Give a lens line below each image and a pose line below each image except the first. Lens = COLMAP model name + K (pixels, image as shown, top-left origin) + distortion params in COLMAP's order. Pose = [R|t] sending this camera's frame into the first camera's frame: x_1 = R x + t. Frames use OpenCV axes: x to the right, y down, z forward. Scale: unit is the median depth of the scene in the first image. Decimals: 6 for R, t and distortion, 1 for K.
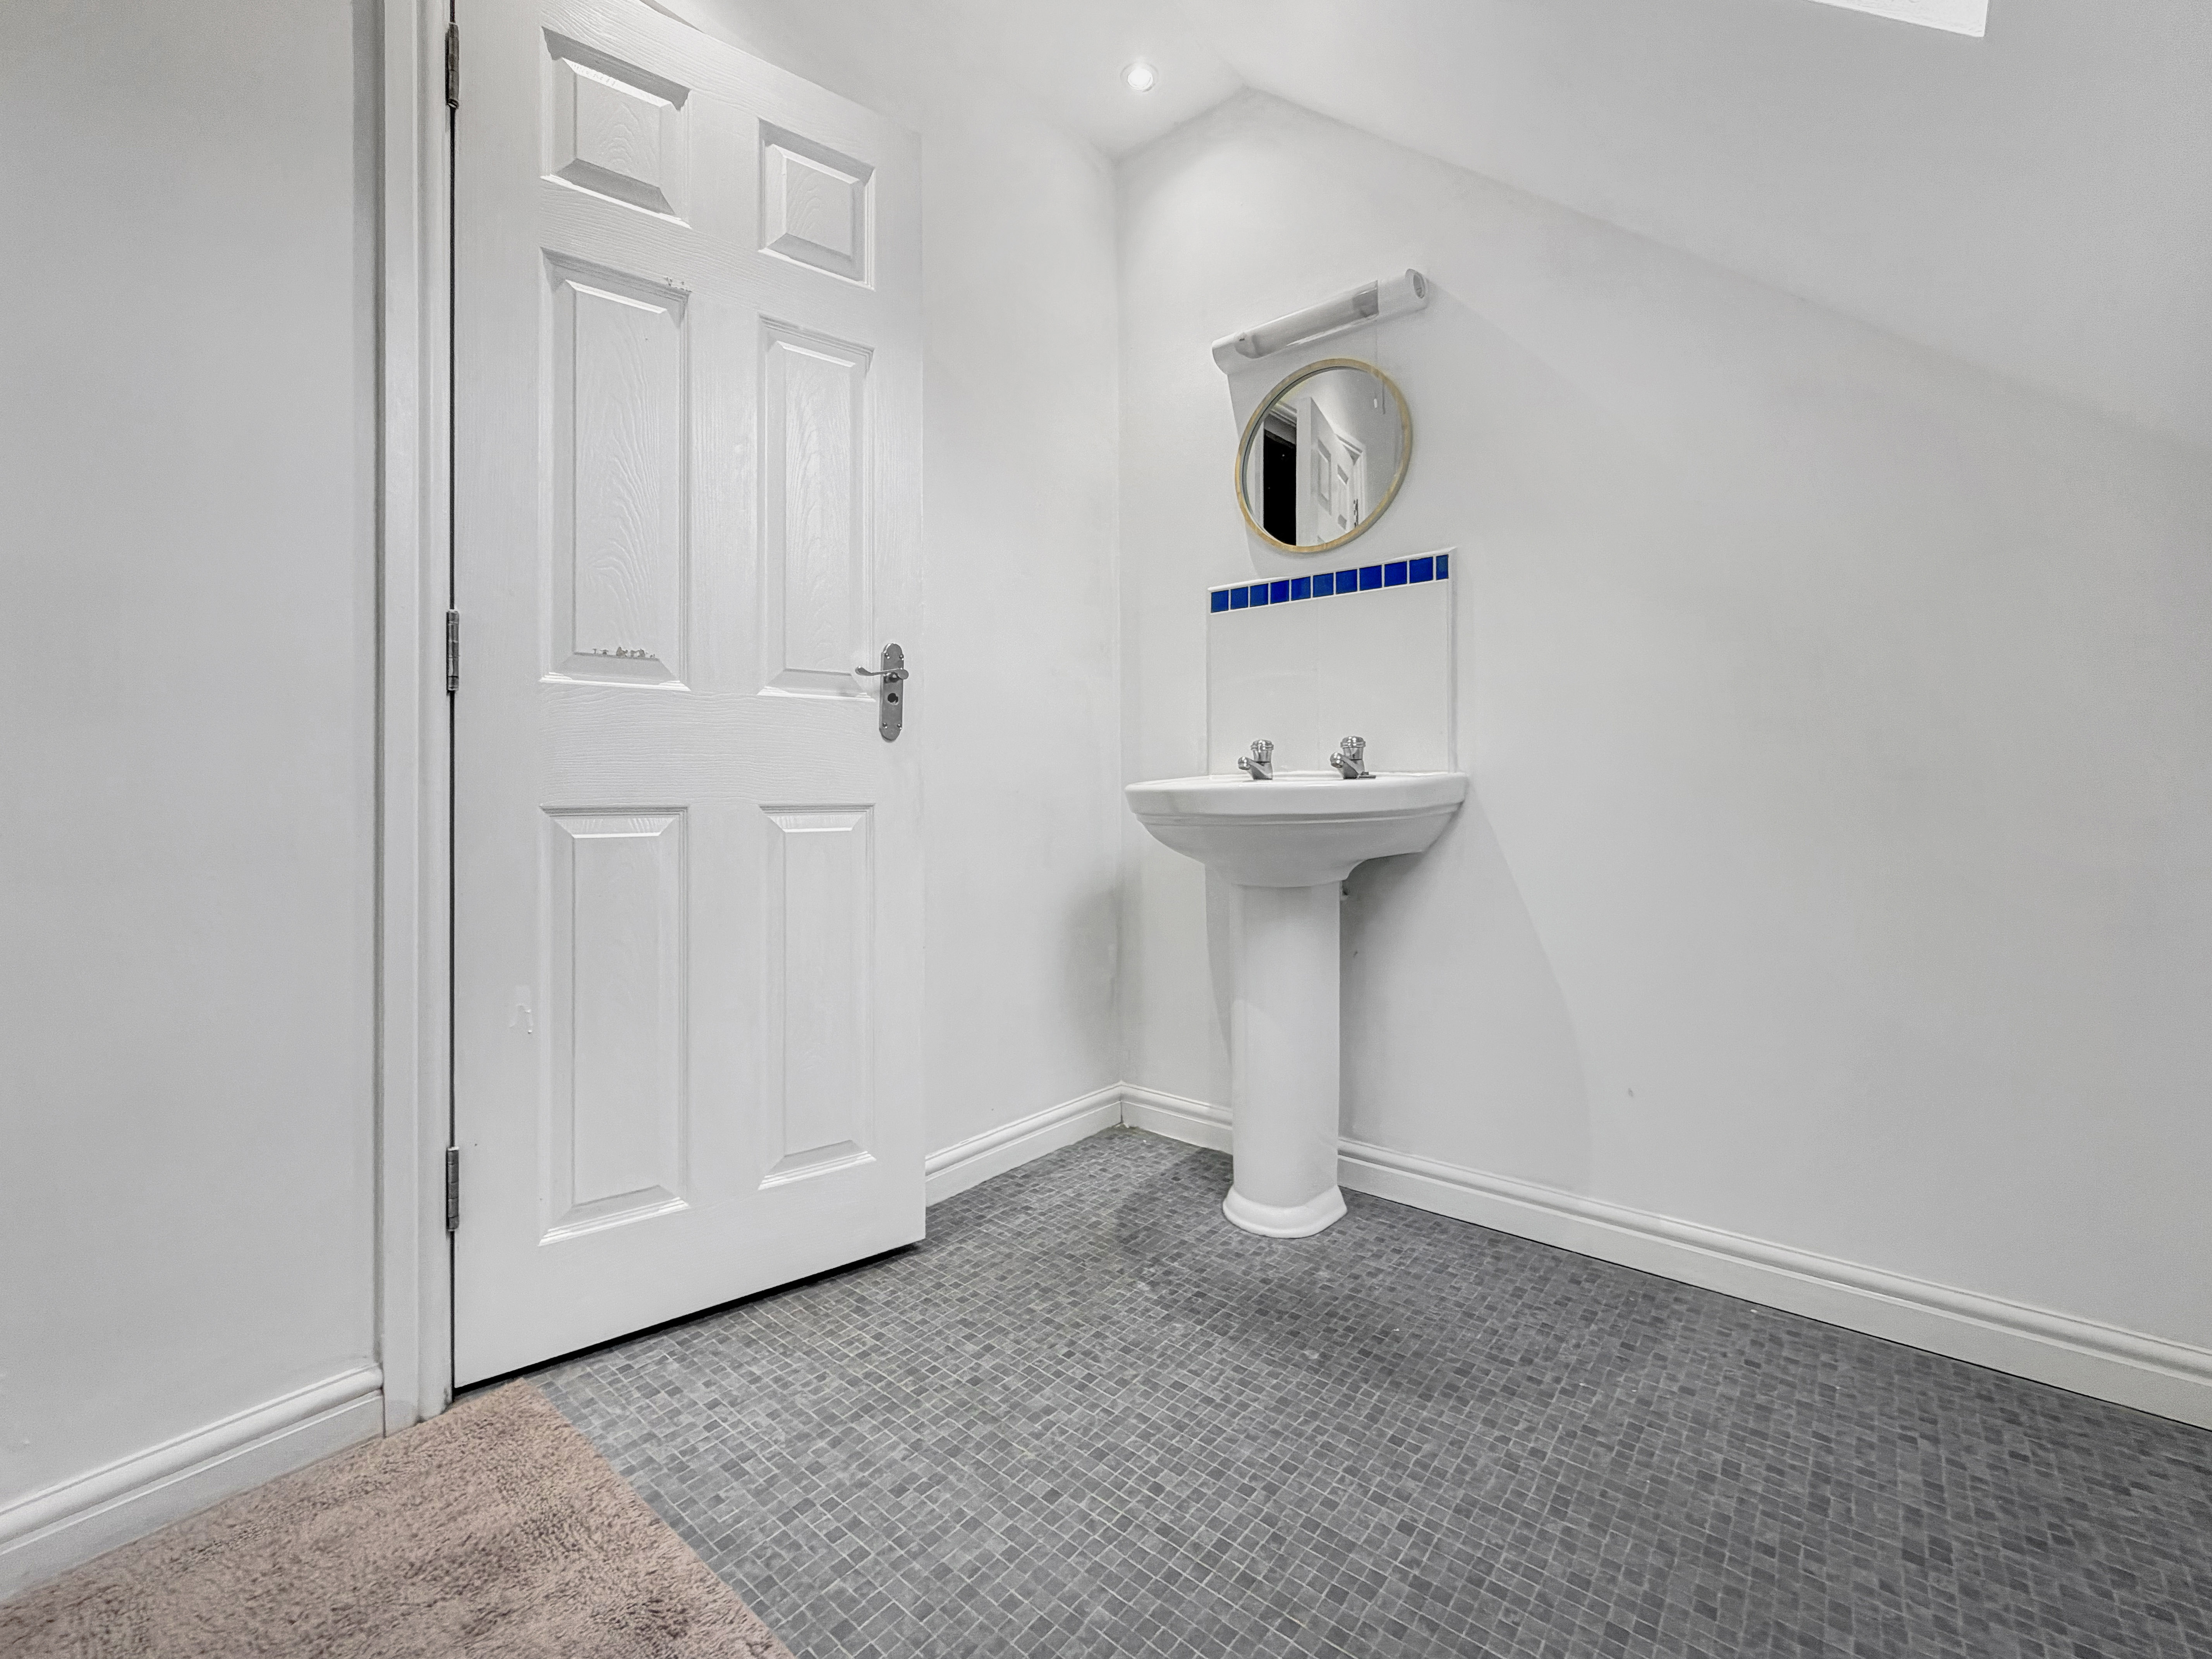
lens RADIAL K [[908.3, 0, 1111.9], [0, 908.3, 780.0], [0, 0, 1]] dist [-0.007878, 0.000328]
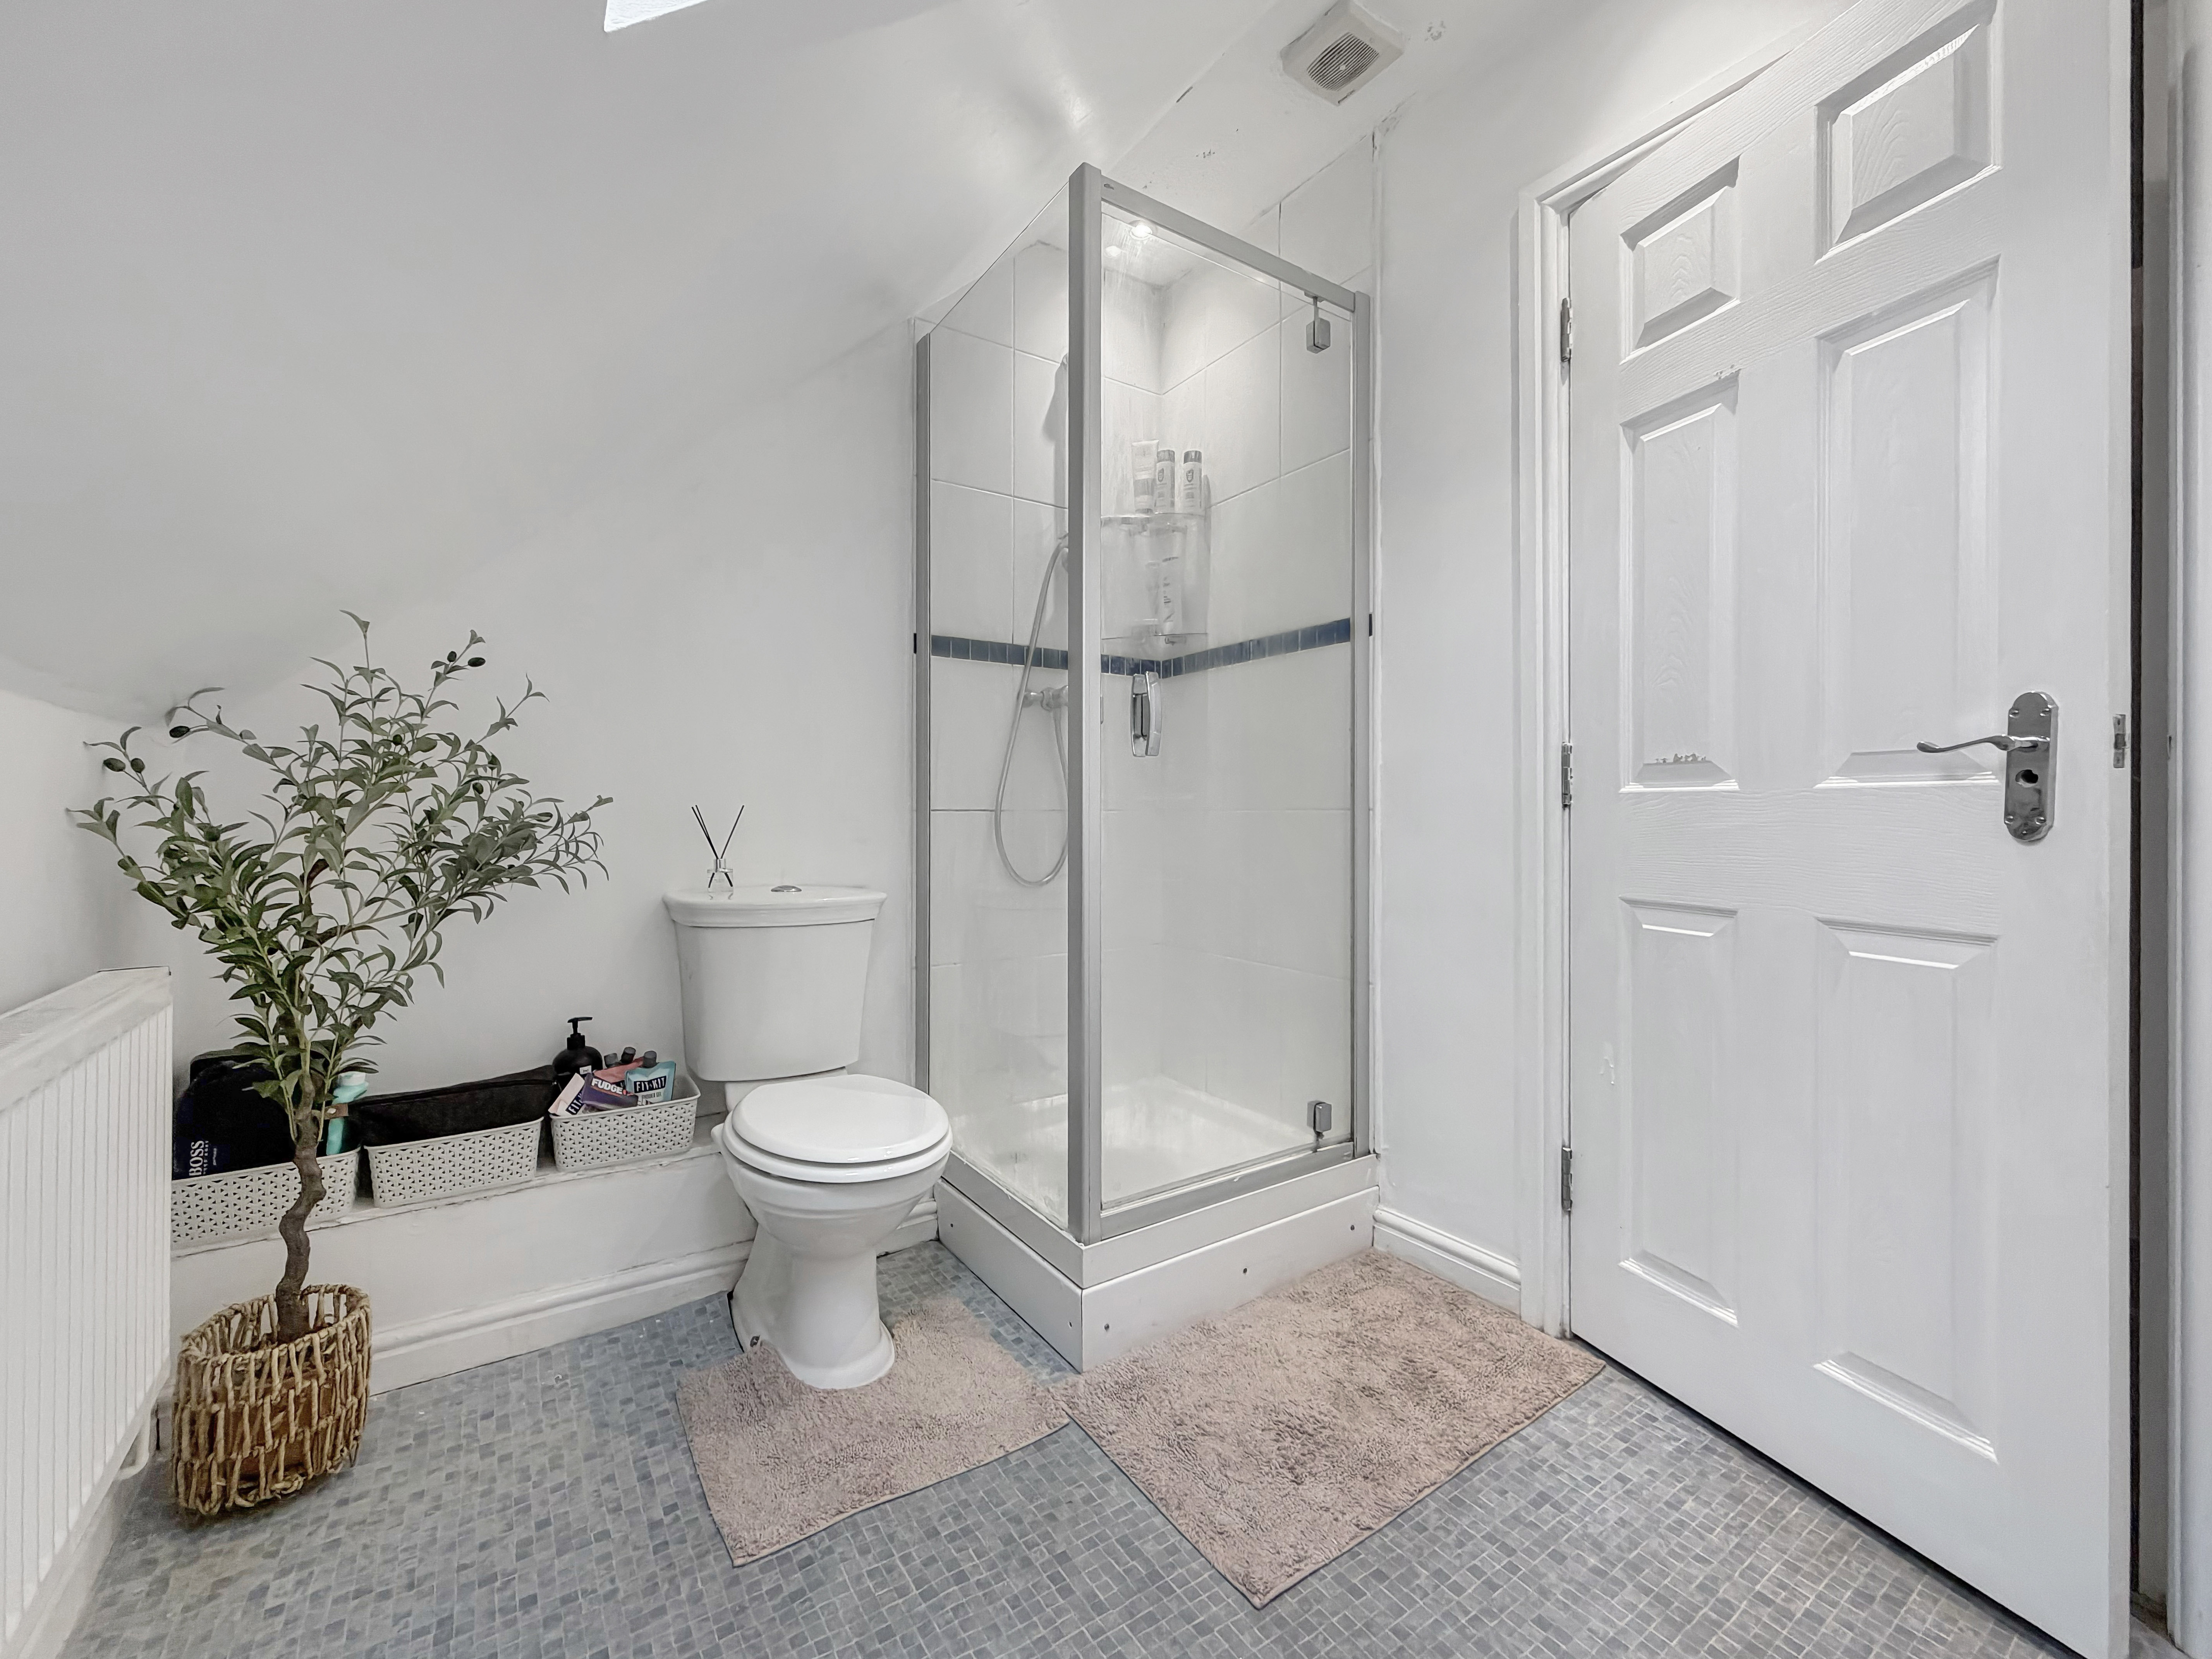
lens RADIAL K [[908.3, 0, 1105.8], [0, 908.3, 819.8], [0, 0, 1]] dist [-0.007878, 0.000328]
pose [[-0.274134, 0.009094, -0.961649, 0.671689], [0.005770, 0.999953, 0.007811, -0.082887], [0.961674, -0.003408, -0.274173, 0.654149]]
